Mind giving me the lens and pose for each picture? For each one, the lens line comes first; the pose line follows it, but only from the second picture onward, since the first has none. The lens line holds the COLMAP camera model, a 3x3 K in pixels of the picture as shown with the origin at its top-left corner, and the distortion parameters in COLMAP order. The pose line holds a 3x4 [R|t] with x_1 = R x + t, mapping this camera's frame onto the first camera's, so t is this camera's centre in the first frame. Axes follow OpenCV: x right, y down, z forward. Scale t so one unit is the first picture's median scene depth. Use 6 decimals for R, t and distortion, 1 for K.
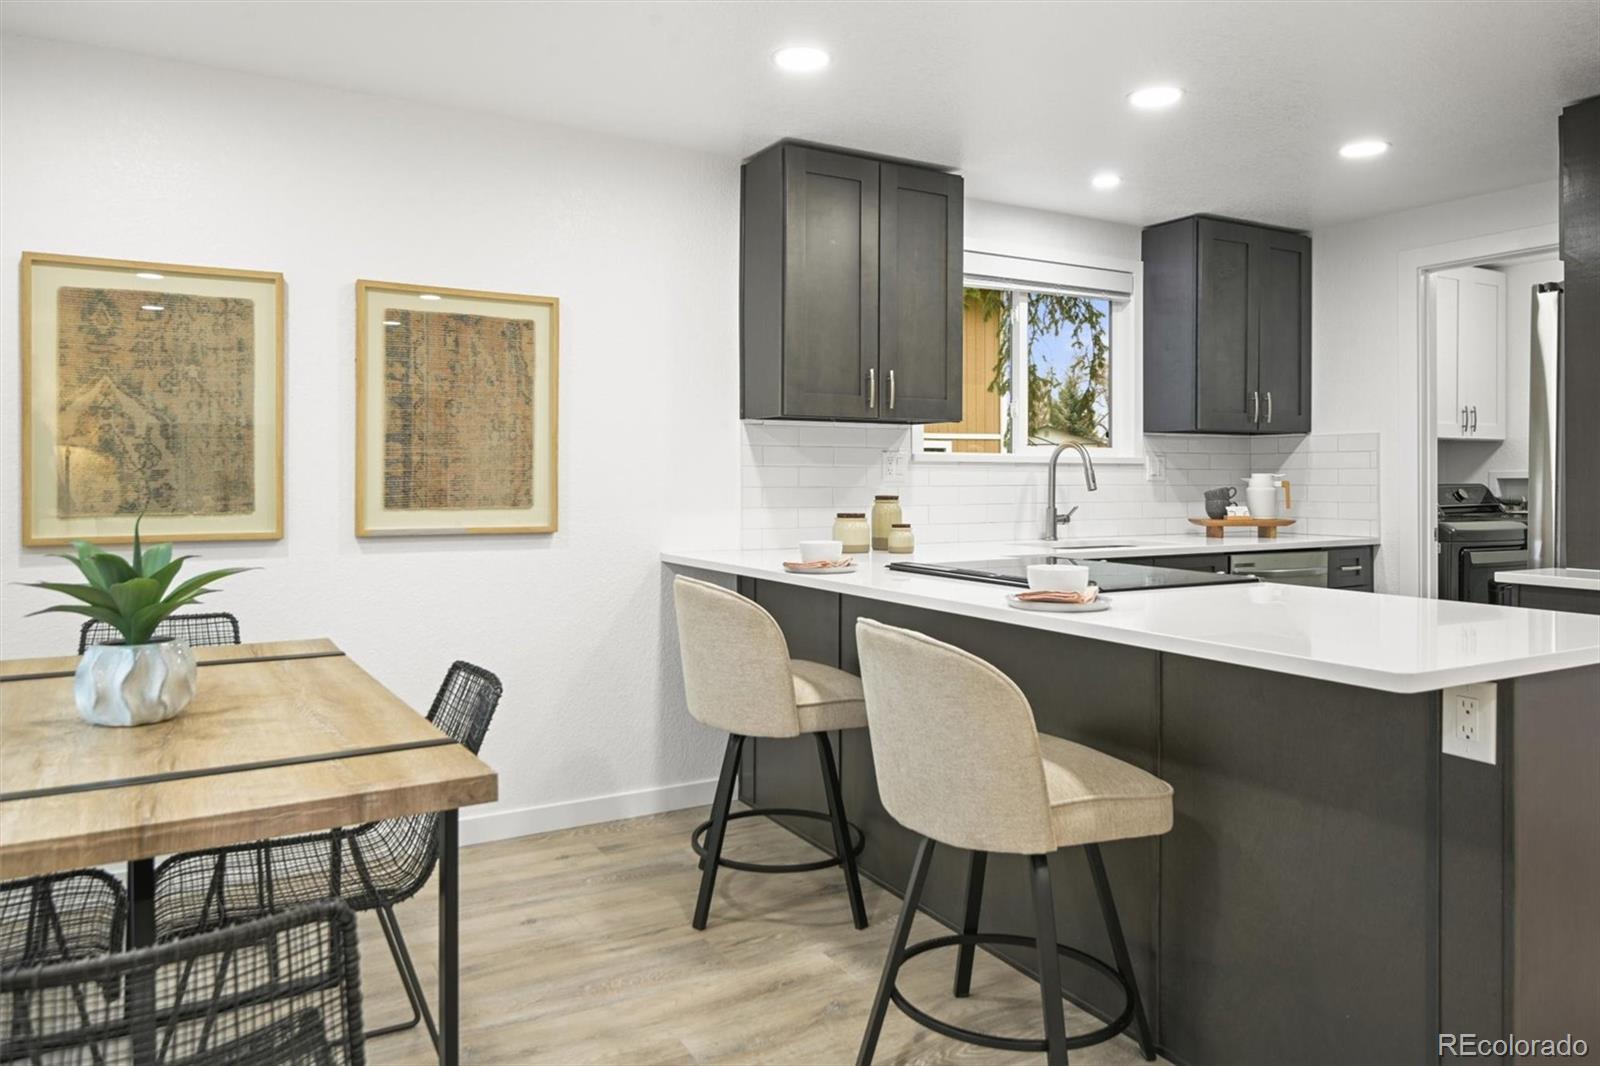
lens RADIAL K [[1068.4, 0, 795.7], [0, 1068.4, 474.6], [0, 0, 1]] dist [0.029705, -0.034565]
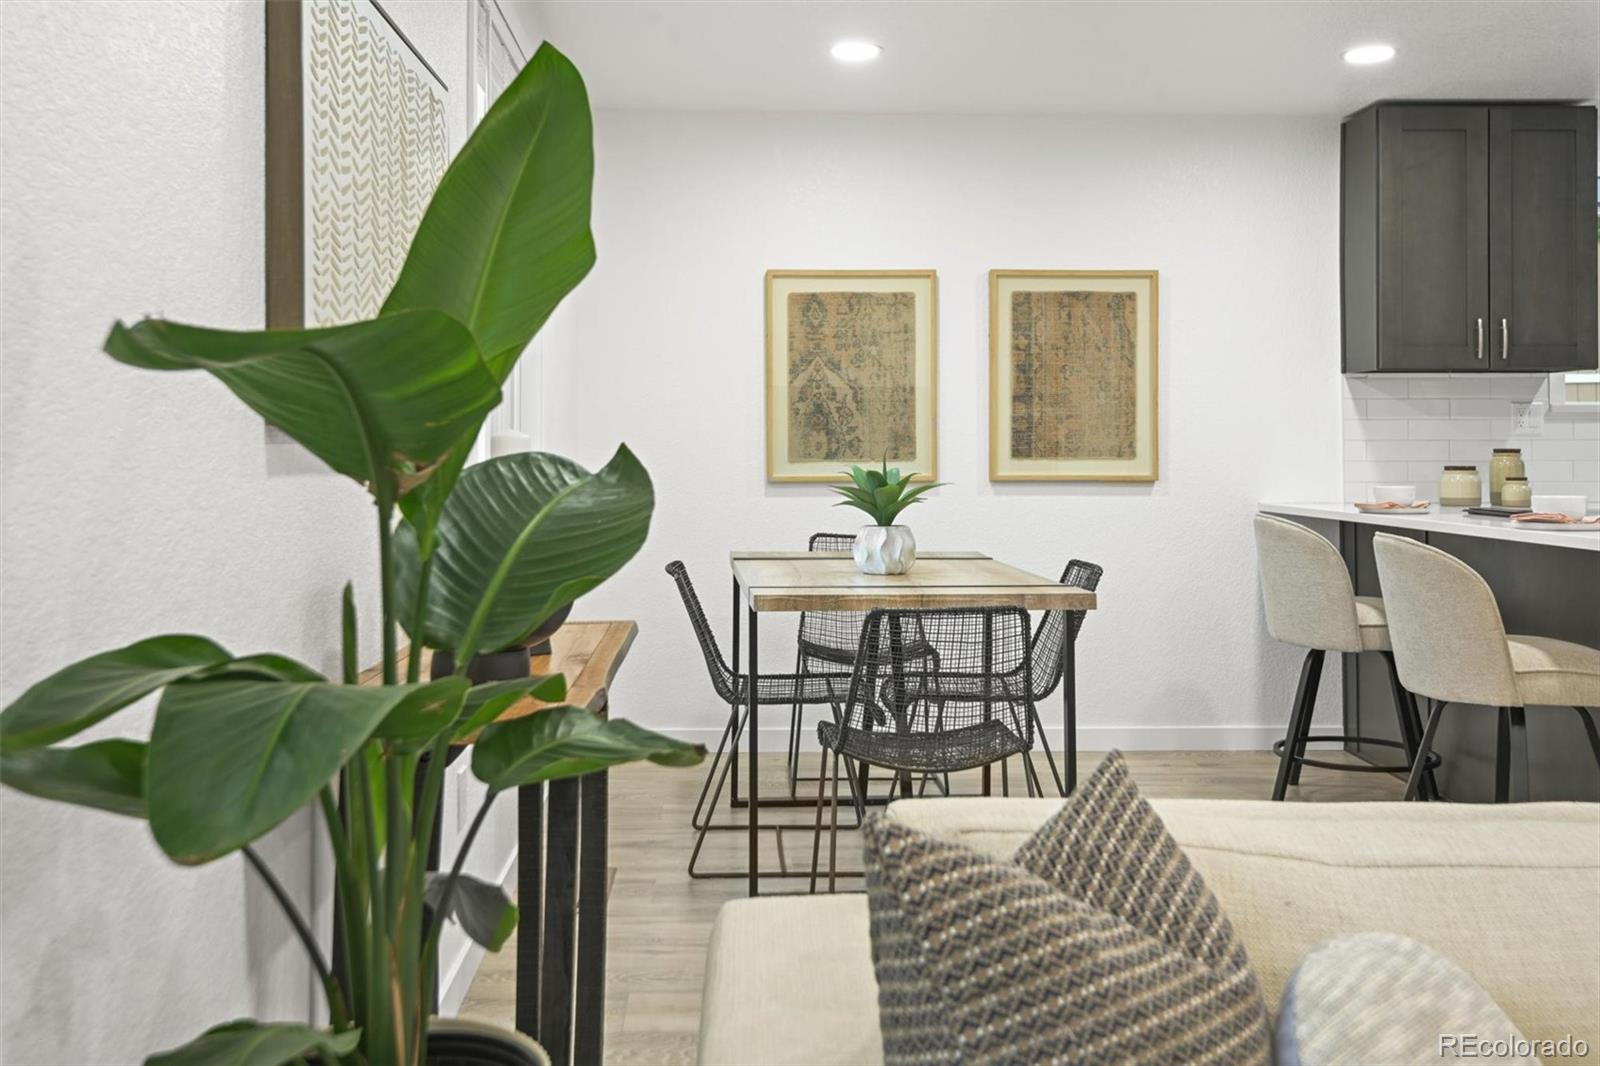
lens RADIAL K [[1526.2, 0, 797.2], [0, 1526.2, 425.6], [0, 0, 1]] dist [0.046219, 0.001301]
pose [[0.886777, -0.010174, -0.462086, 0.198357], [0.004013, 0.999890, -0.014314, 0.019629], [0.462180, 0.010838, 0.886720, -0.642477]]
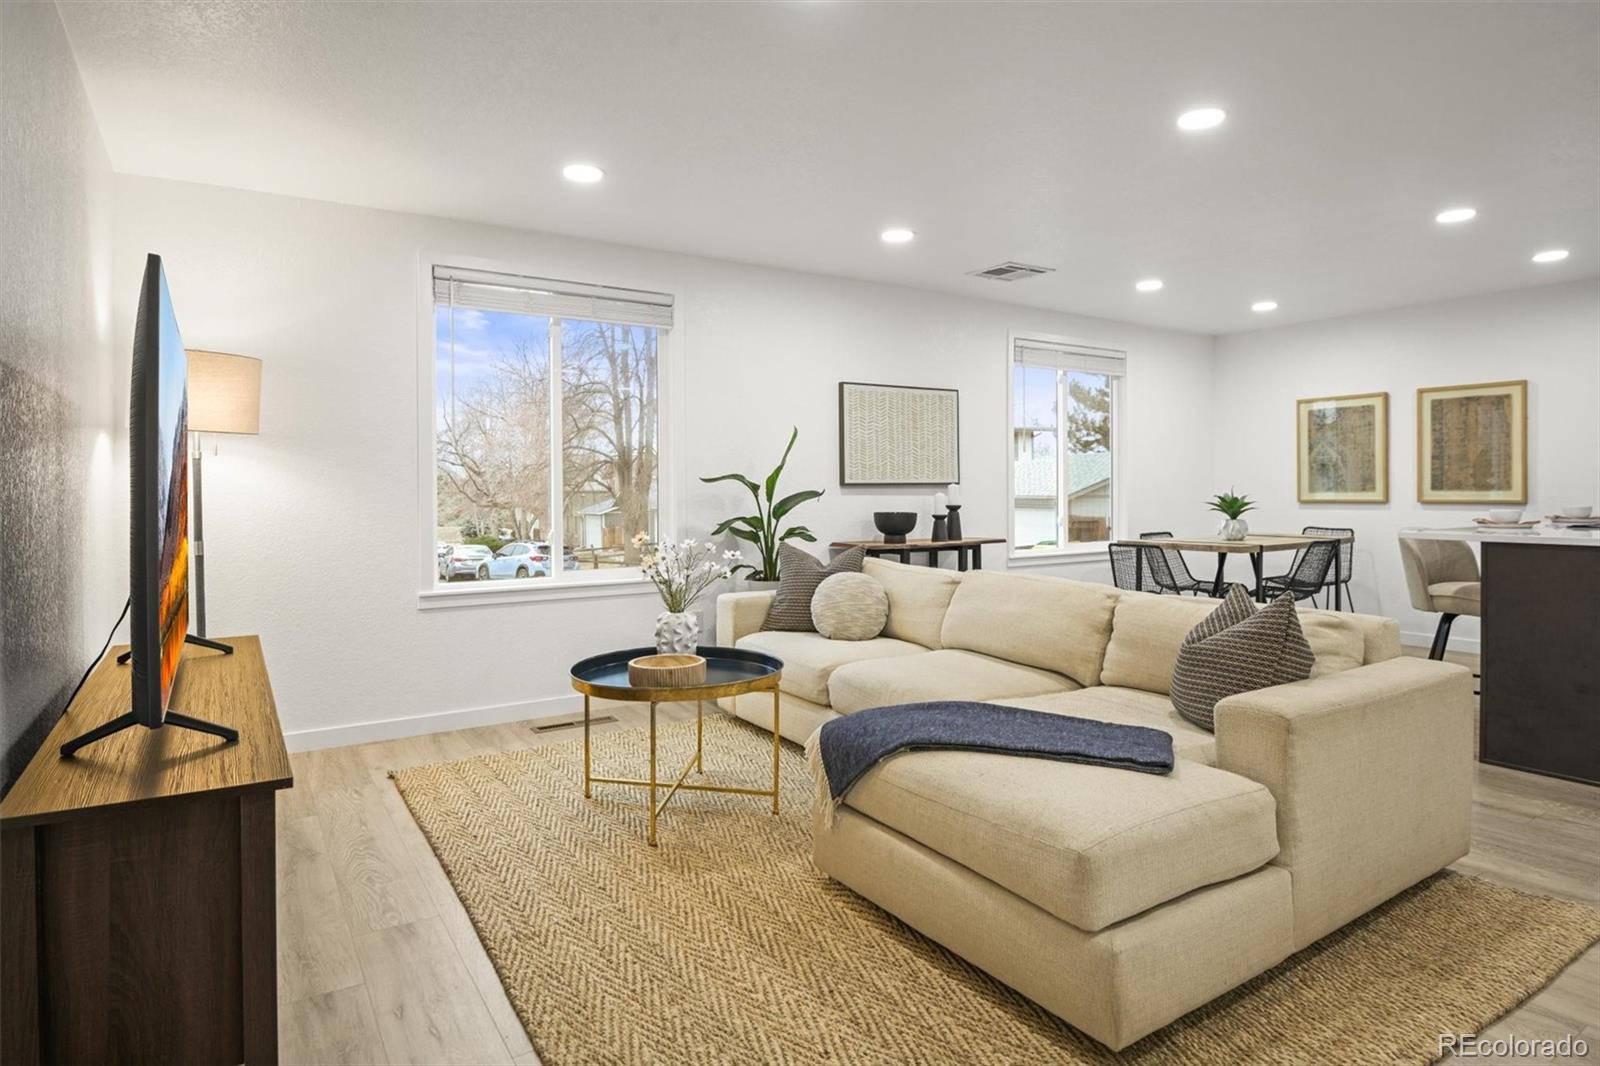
lens RADIAL K [[885.5, 0, 796.2], [0, 885.5, 501.5], [0, 0, 1]] dist [0.007794, -0.029869]
pose [[0.050477, 0.009434, -0.998681, 1.399110], [0.009845, 0.999902, 0.009943, 0.024861], [0.998677, -0.010334, 0.050380, -0.409485]]
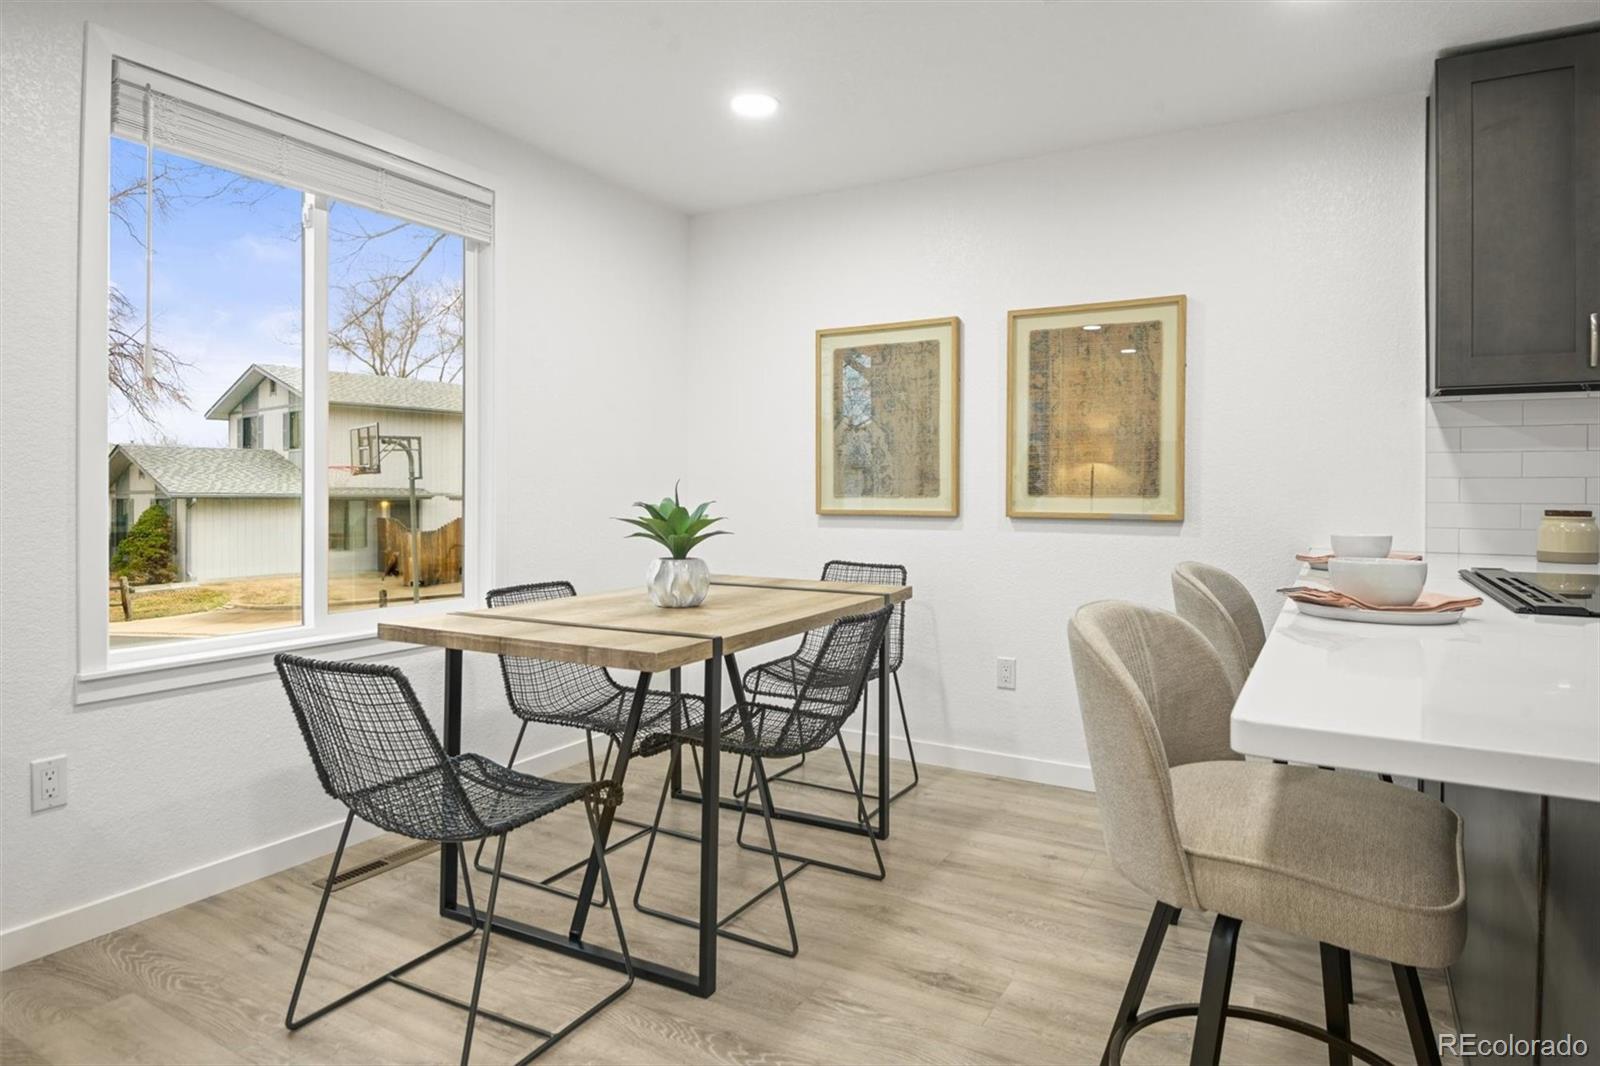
lens RADIAL K [[915.3, 0, 789.5], [0, 915.3, 499.5], [0, 0, 1]] dist [0.005146, -0.033743]
pose [[0.496788, 0.008534, -0.867830, 0.394994], [-0.002331, 0.999961, 0.008498, 0.029228], [0.867869, -0.002199, 0.496788, 0.251522]]
